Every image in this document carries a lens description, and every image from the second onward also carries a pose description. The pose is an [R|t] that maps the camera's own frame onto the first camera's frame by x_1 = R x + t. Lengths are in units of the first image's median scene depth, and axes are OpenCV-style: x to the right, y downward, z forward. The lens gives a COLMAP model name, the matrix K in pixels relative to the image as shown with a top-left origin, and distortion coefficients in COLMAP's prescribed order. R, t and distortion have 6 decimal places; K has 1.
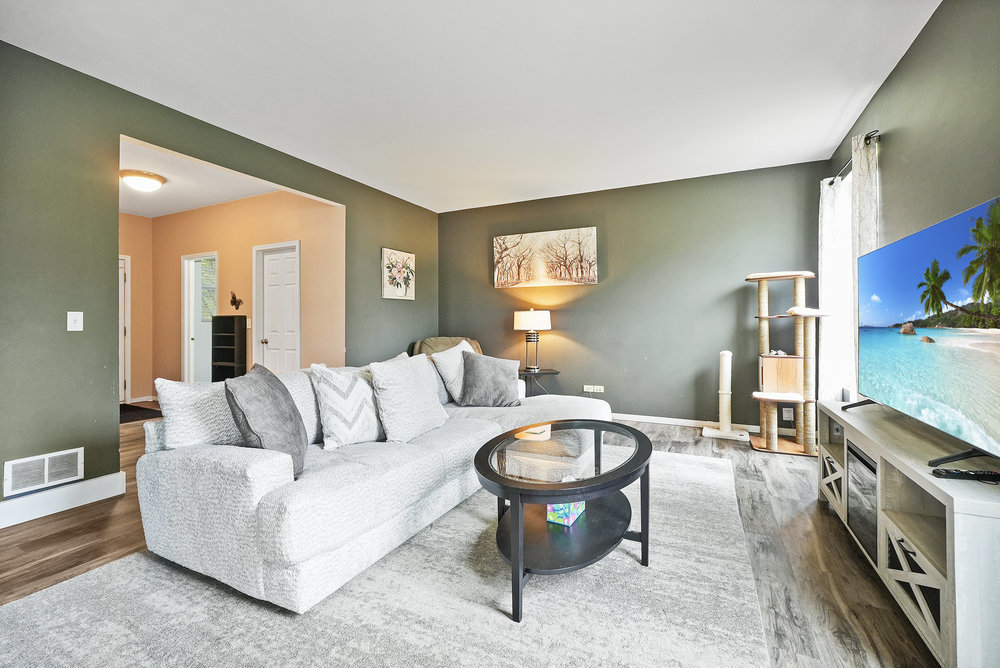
lens RADIAL K [[419.7, 0, 503.4], [0, 419.7, 327.3], [0, 0, 1]] dist [-0.003790, -0.000095]
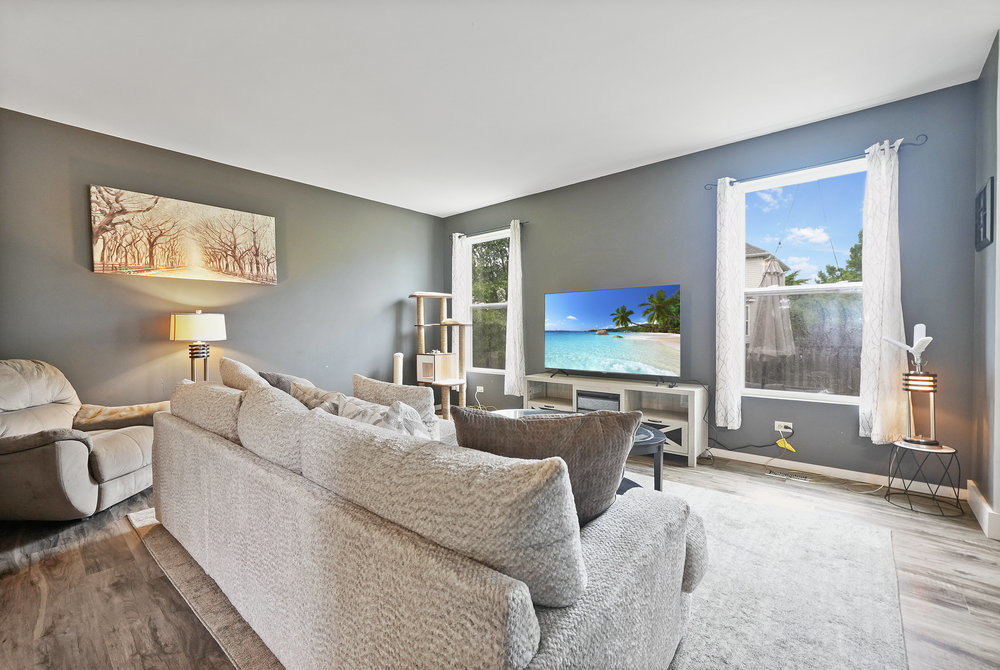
lens RADIAL K [[437.1, 0, 502.9], [0, 437.1, 333.2], [0, 0, 1]] dist [-0.003292, -0.000019]
pose [[0.233018, -0.017091, 0.972322, -0.531171], [0.010788, 0.999829, 0.014989, -0.012502], [-0.972413, 0.006996, 0.233163, 0.336540]]
